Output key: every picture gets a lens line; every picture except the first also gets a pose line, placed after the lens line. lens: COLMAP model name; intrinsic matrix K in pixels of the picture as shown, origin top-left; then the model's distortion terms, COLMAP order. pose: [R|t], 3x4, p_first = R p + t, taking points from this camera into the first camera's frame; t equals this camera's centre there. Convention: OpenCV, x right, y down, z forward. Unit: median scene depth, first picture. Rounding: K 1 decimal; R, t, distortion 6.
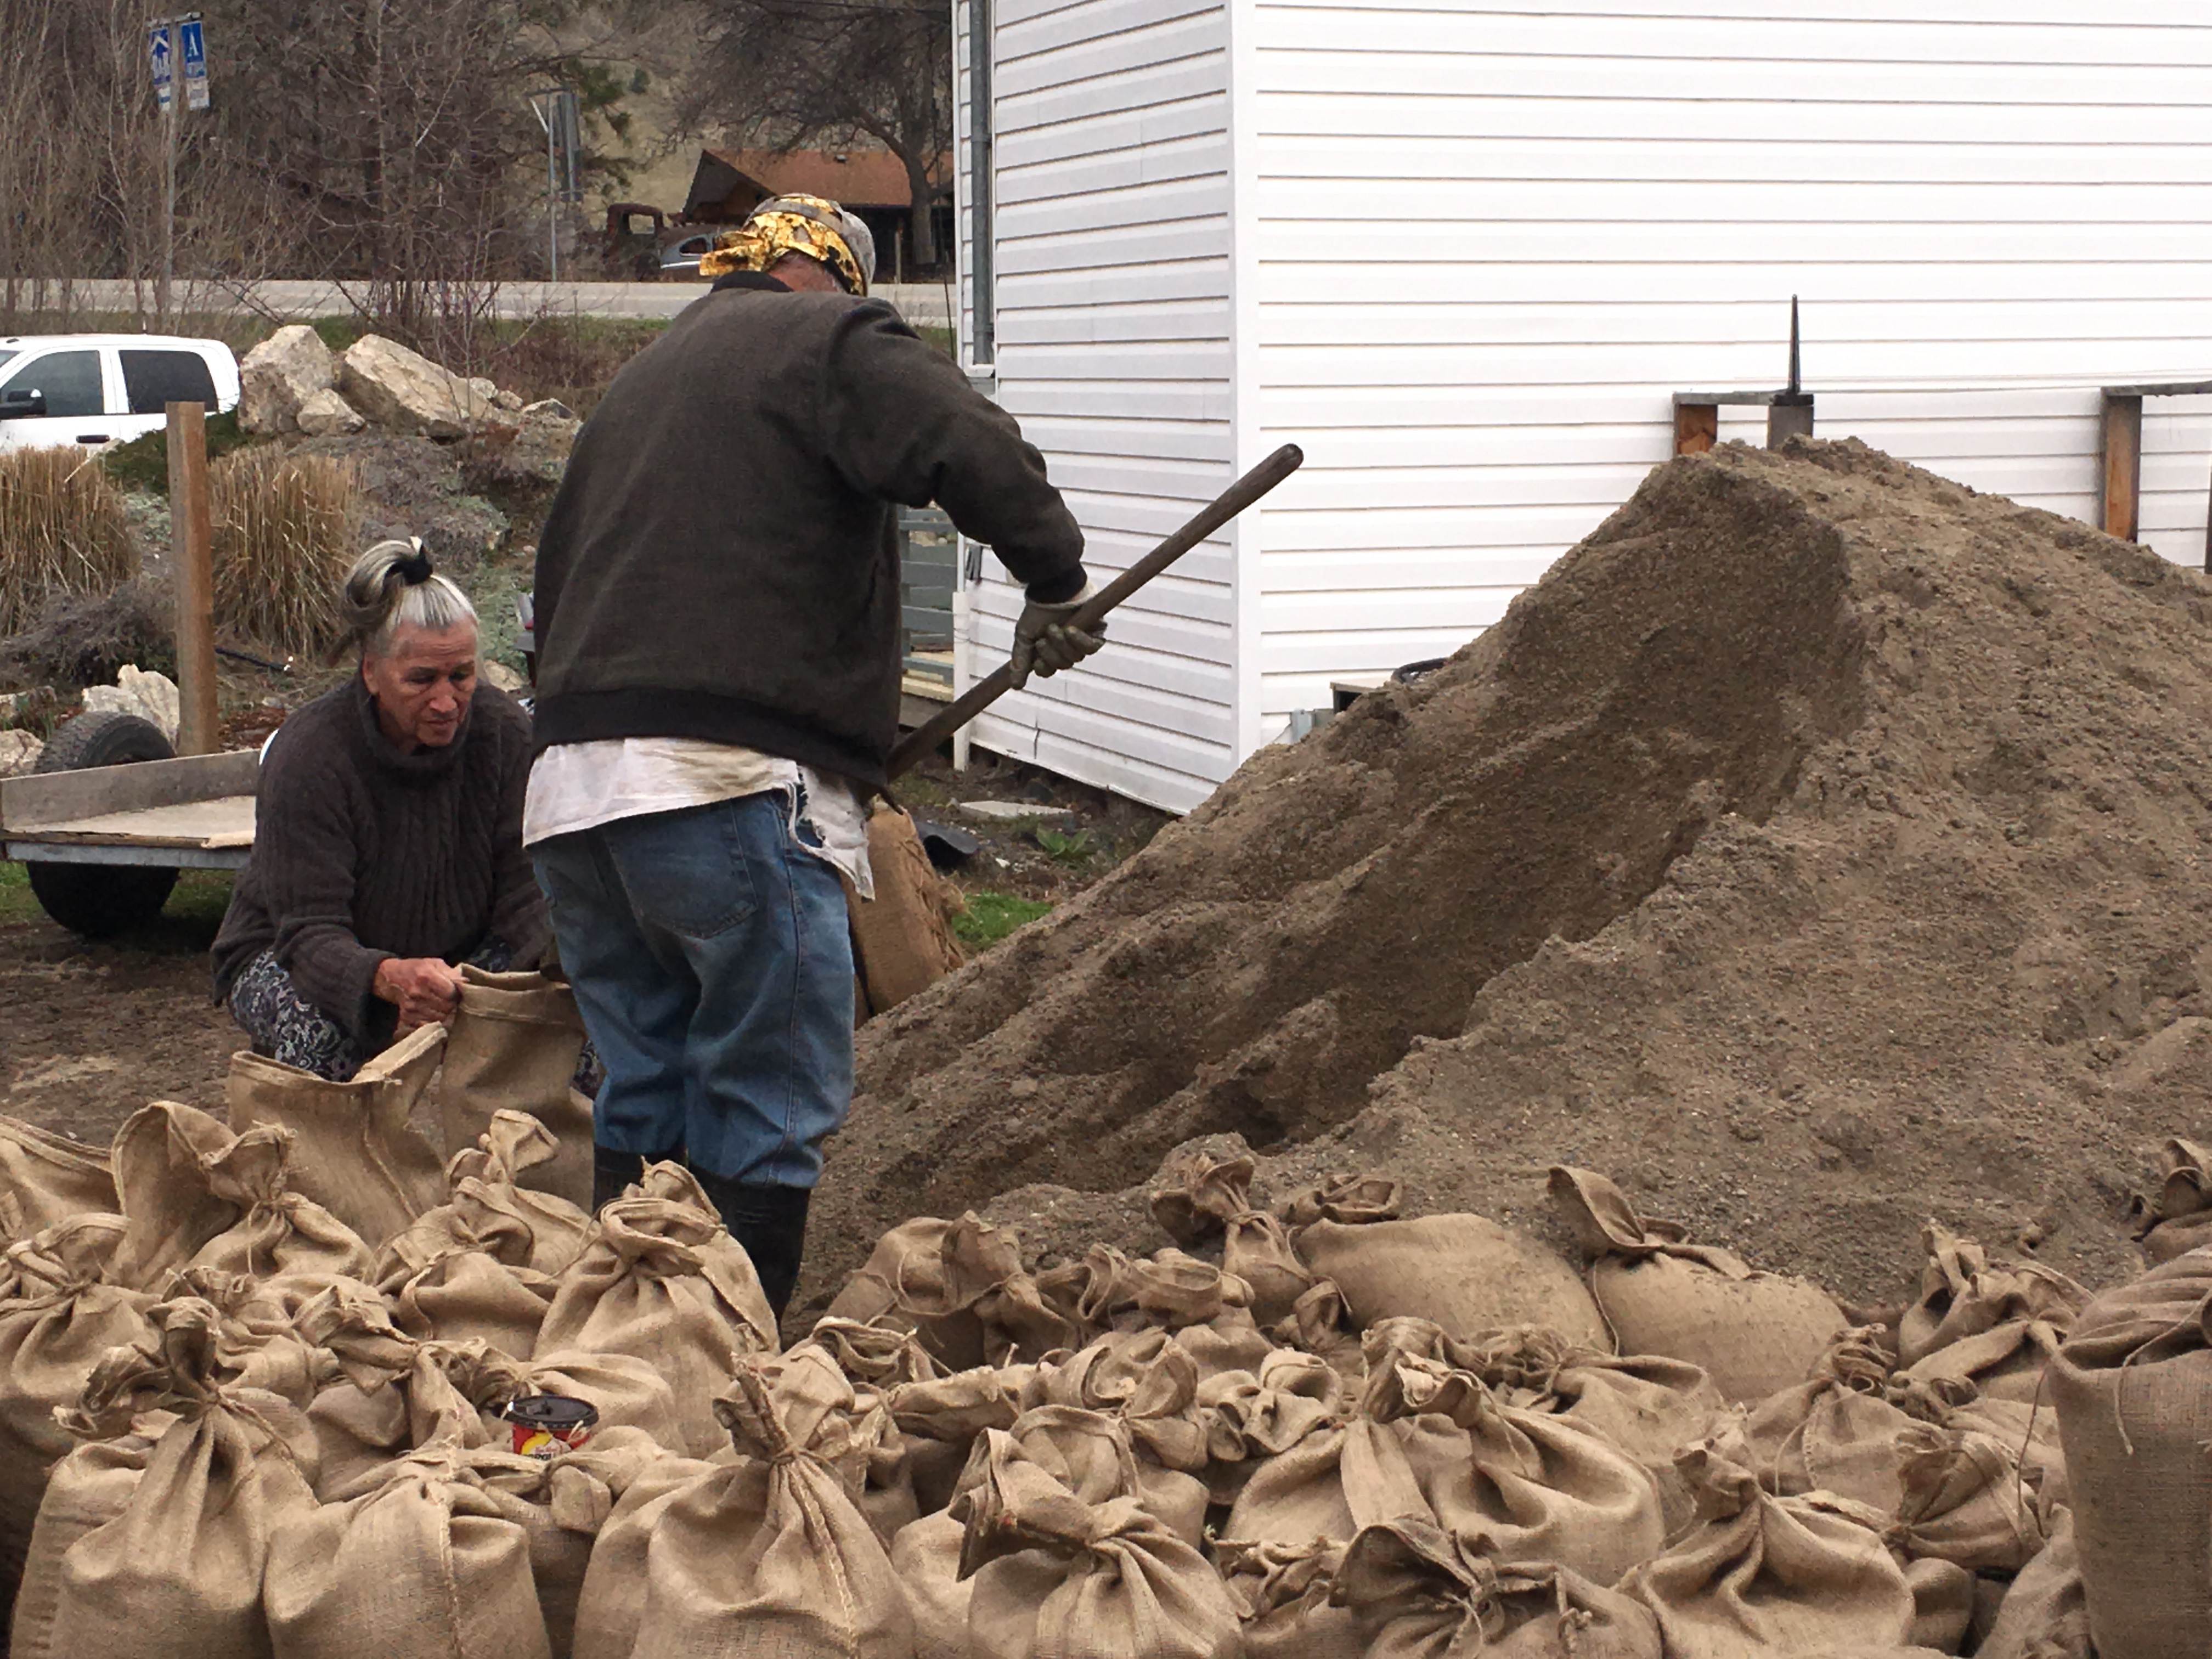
lens RADIAL K [[3698.9, 0, 1105.8], [0, 3698.9, 828.1], [0, 0, 1]] dist [0.045019, 0.000000]
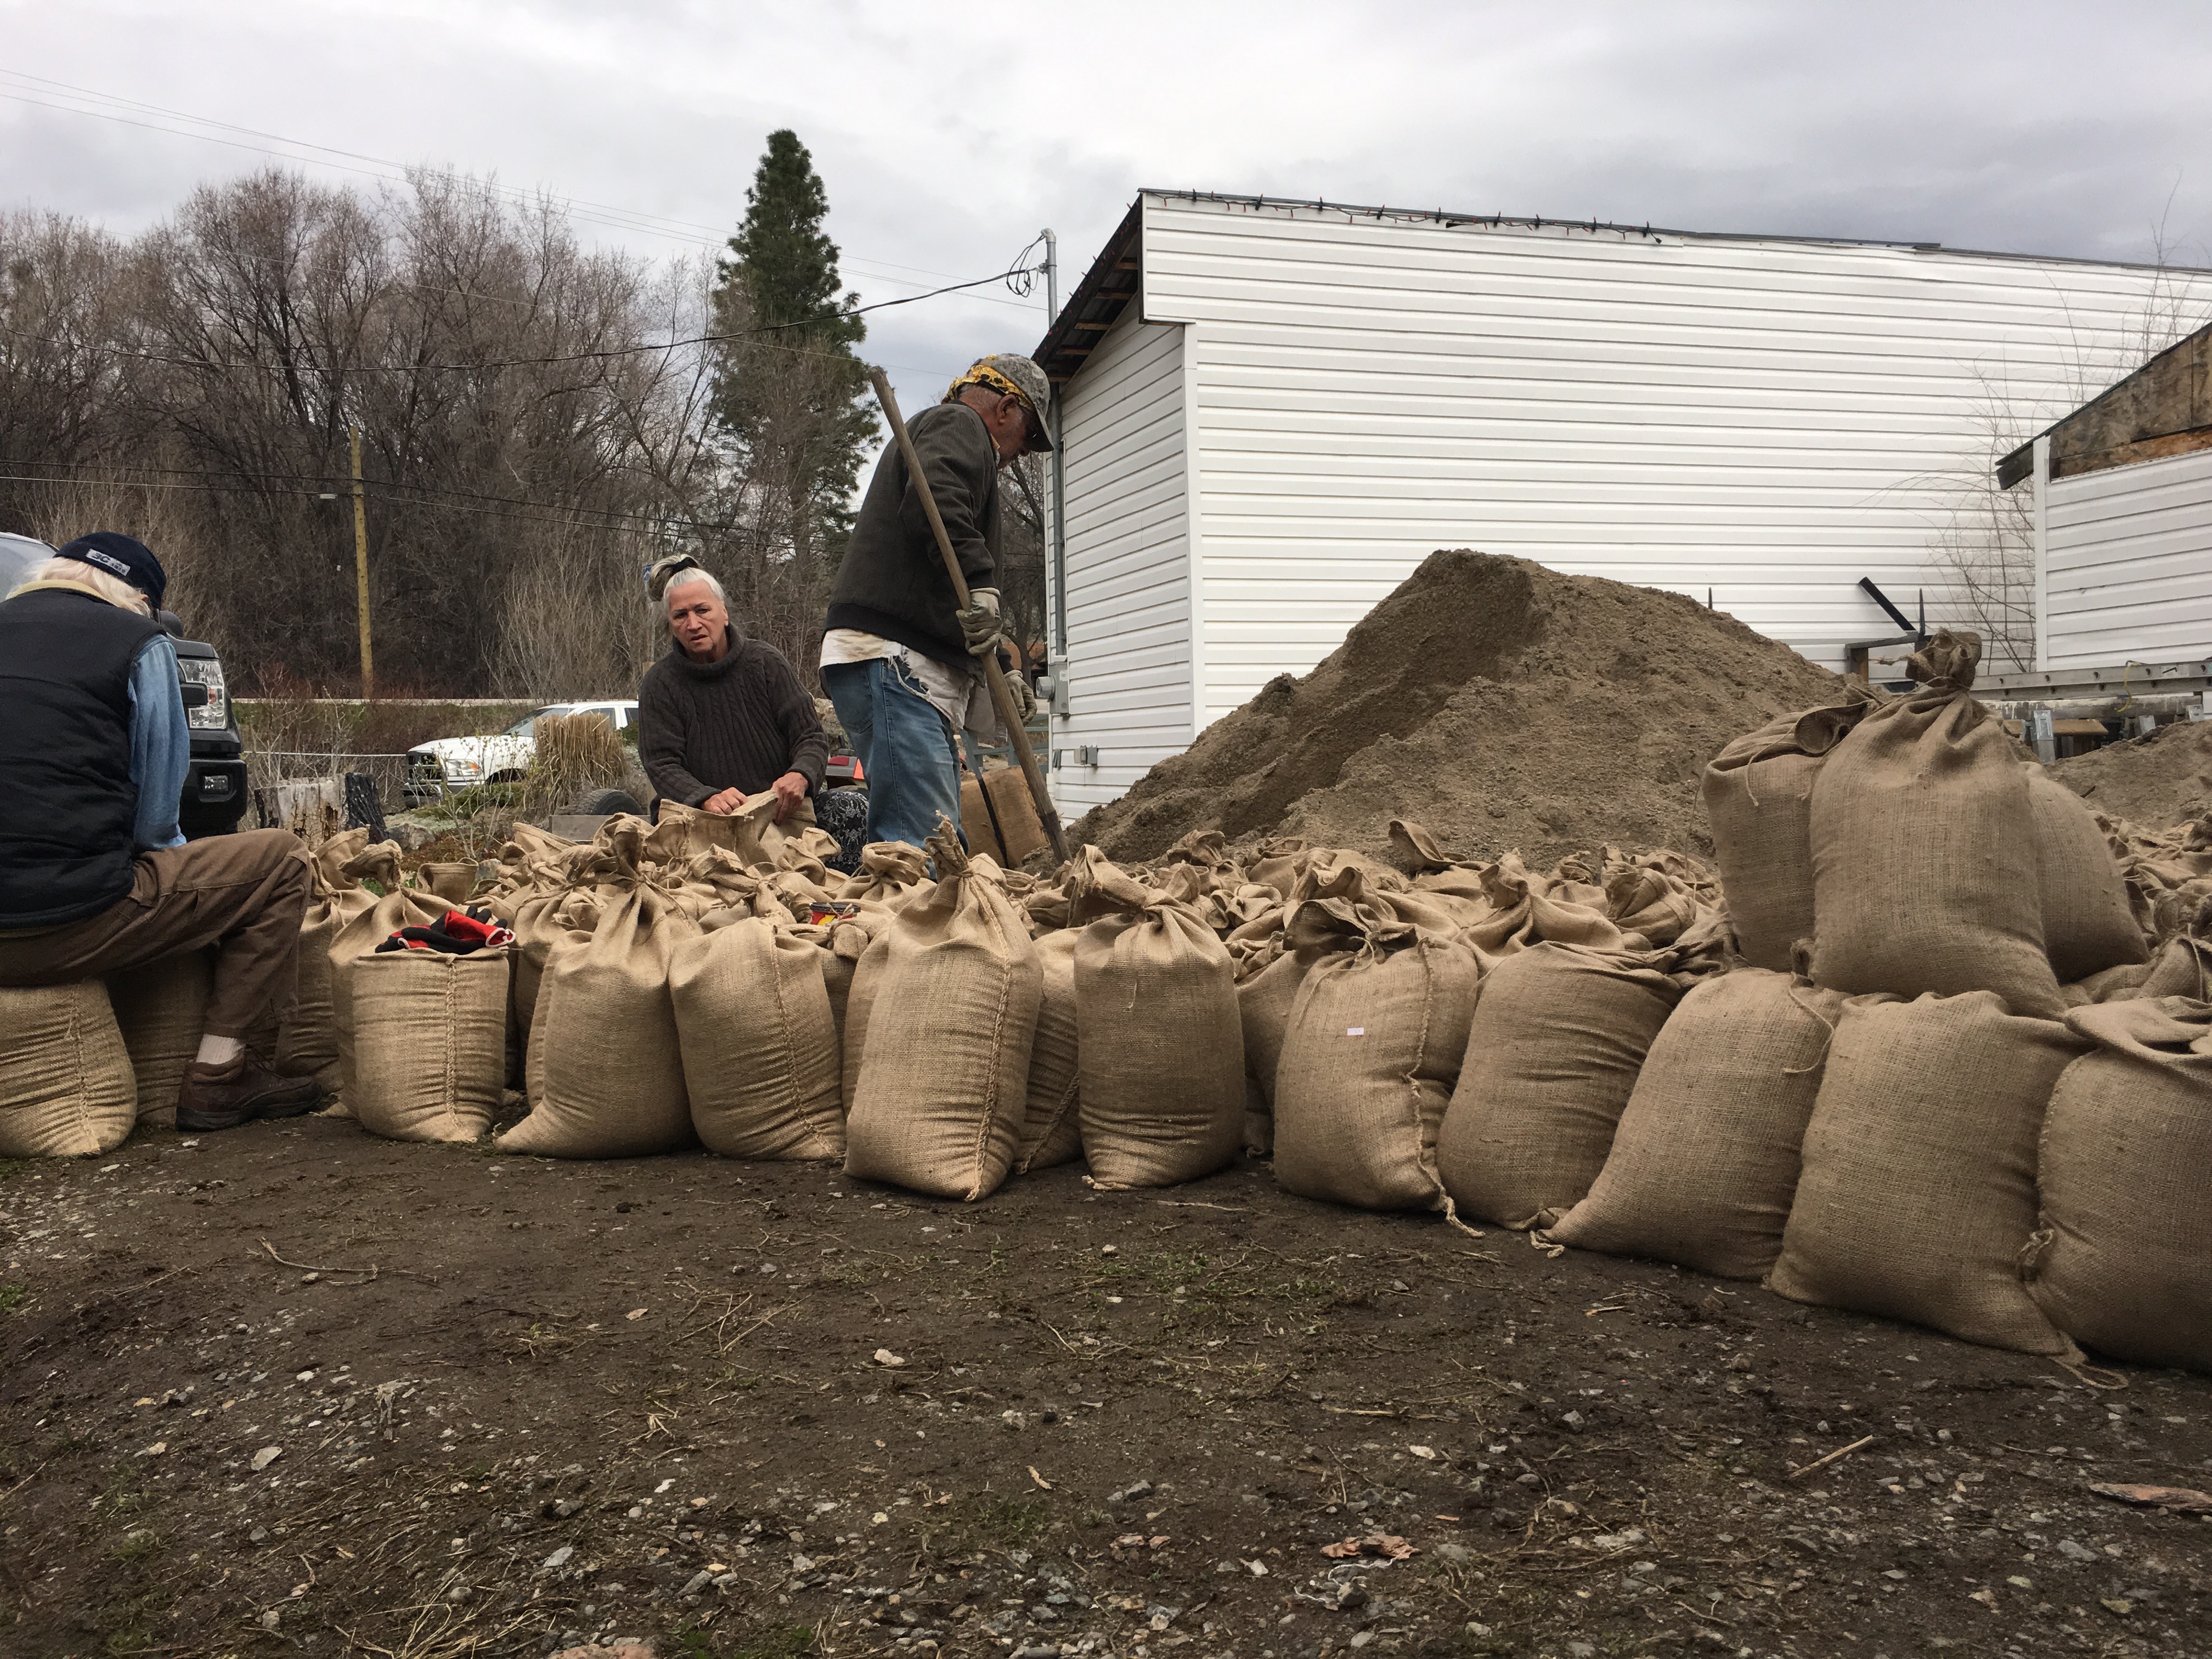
lens RADIAL K [[1864.0, 0, 1106.6], [0, 1864.0, 831.9], [0, 0, 1]] dist [0.060630, -0.088245]
pose [[0.999861, -0.014753, -0.007816, -0.010575], [0.014121, 0.997045, -0.075507, 0.162965], [0.008907, 0.075386, 0.997115, 0.095867]]
